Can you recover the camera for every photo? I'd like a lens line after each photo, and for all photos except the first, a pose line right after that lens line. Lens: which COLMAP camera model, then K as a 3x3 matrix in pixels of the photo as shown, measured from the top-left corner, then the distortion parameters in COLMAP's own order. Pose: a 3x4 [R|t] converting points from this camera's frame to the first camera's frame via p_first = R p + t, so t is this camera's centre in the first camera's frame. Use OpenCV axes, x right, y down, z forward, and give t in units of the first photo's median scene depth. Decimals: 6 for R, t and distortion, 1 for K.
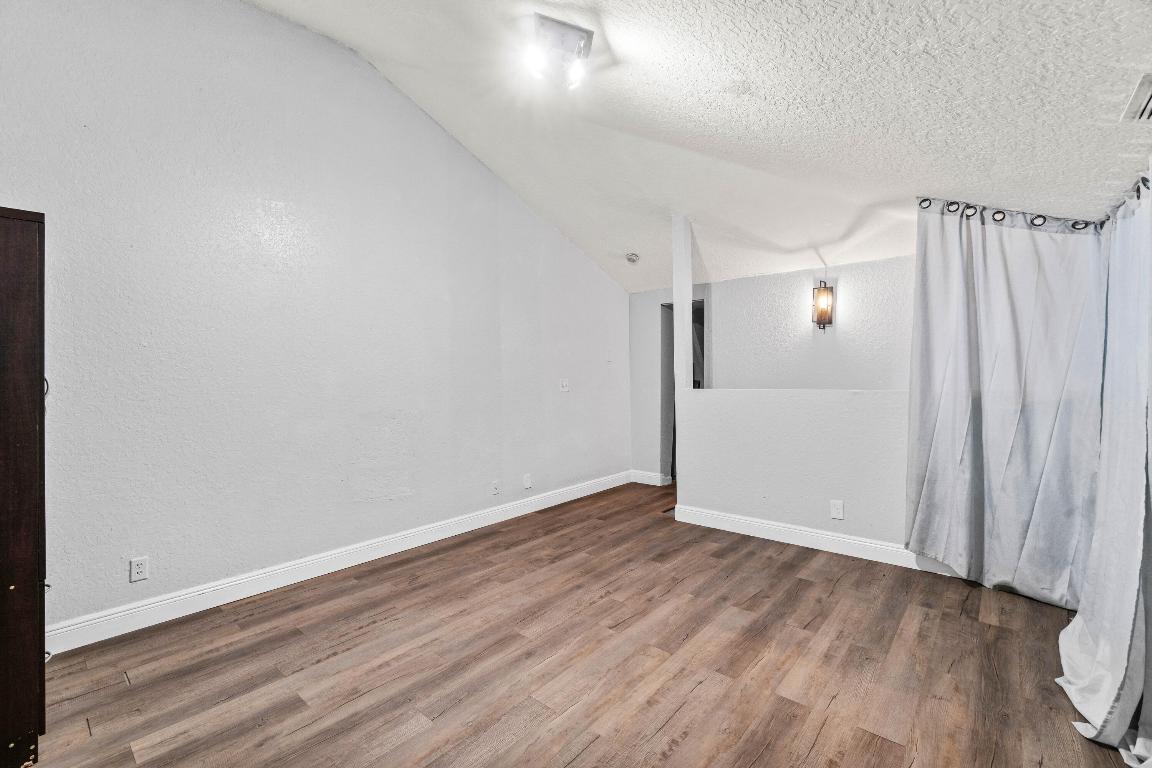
lens RADIAL K [[496.1, 0, 574.7], [0, 496.1, 379.1], [0, 0, 1]] dist [-0.001763, 0.000353]
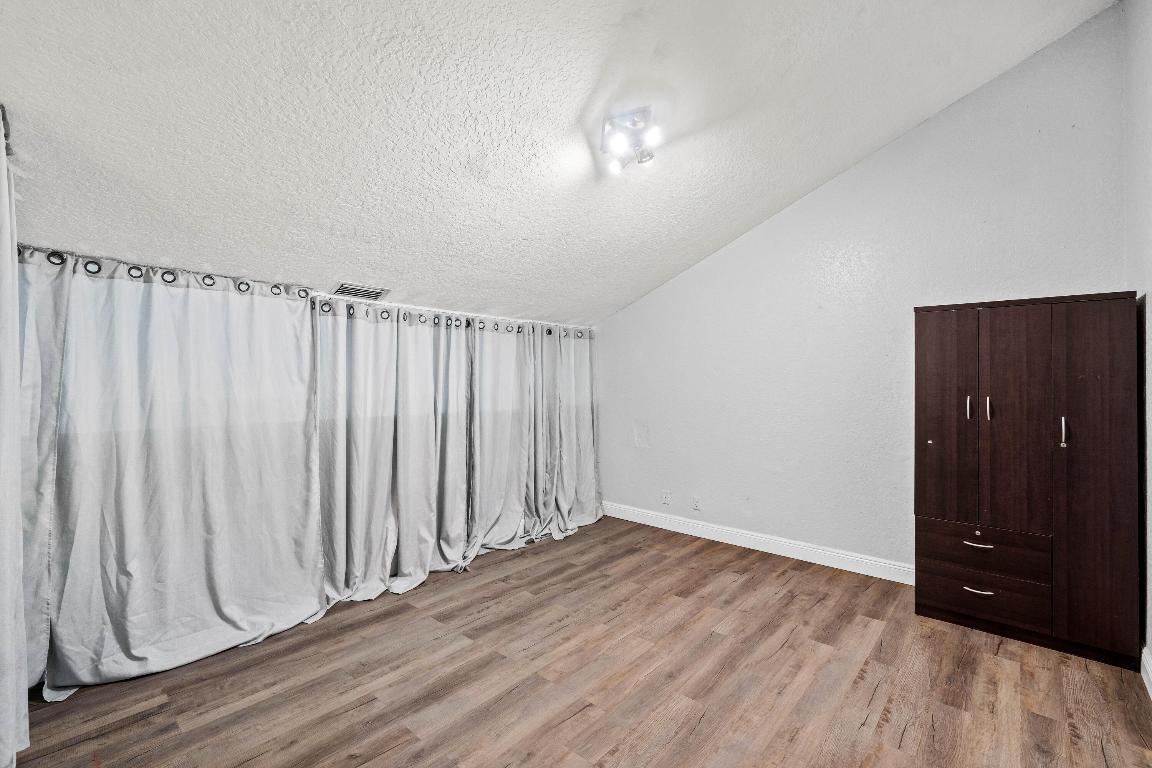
lens RADIAL K [[496.1, 0, 574.7], [0, 496.1, 379.1], [0, 0, 1]] dist [-0.001763, 0.000353]
pose [[-0.999908, 0.011927, 0.006420, 0.096419], [0.011991, 0.999878, 0.010009, -0.084348], [-0.006300, 0.010085, -0.999929, 2.023826]]
